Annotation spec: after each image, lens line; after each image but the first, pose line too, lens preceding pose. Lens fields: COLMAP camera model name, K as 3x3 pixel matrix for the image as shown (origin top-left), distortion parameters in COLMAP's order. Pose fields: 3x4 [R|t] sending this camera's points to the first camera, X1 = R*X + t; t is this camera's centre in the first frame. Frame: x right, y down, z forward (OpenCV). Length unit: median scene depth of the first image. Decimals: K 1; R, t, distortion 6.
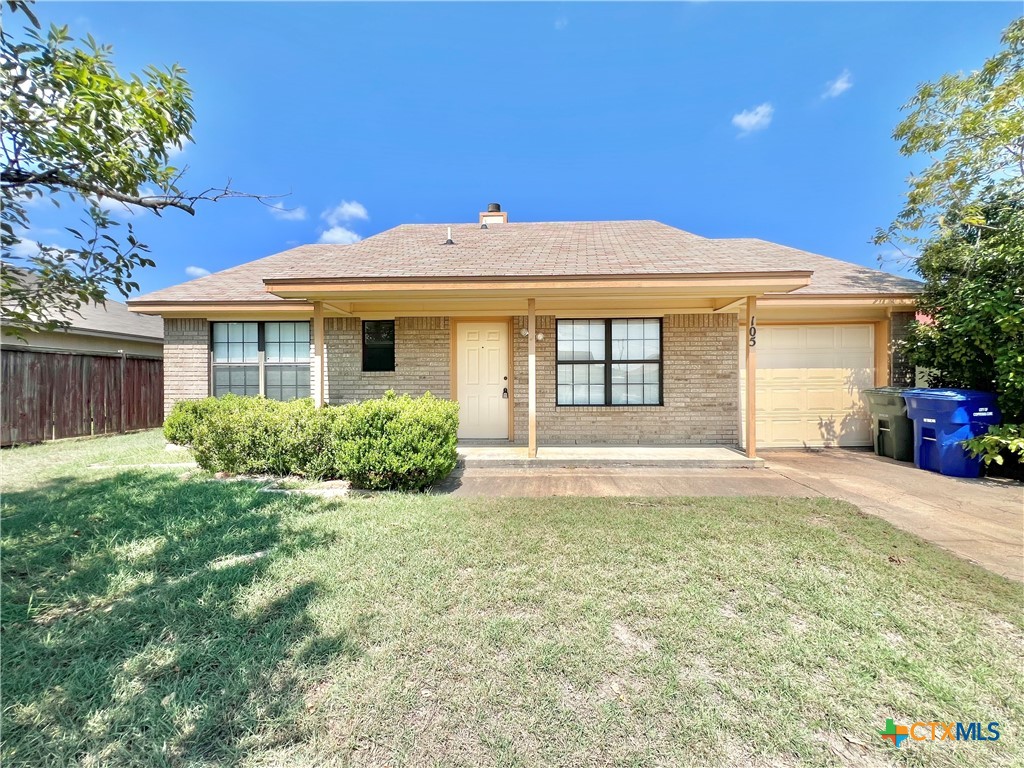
lens RADIAL K [[411.2, 0, 514.9], [0, 411.2, 384.4], [0, 0, 1]] dist [0.000538, 0.000071]
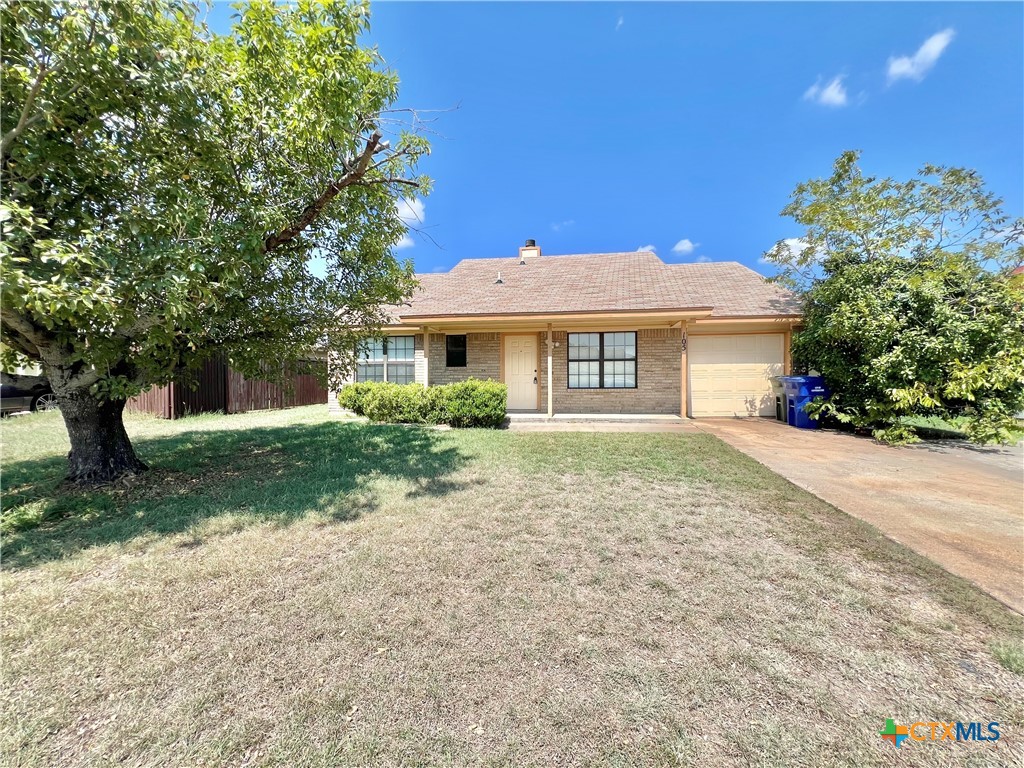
lens RADIAL K [[411.2, 0, 511.7], [0, 411.2, 384.1], [0, 0, 1]] dist [0.000538, 0.000071]
pose [[0.994461, 0.000568, -0.105109, 0.054160], [0.000319, 0.999965, 0.008419, 0.023376], [0.105110, -0.008406, 0.994425, -0.594553]]
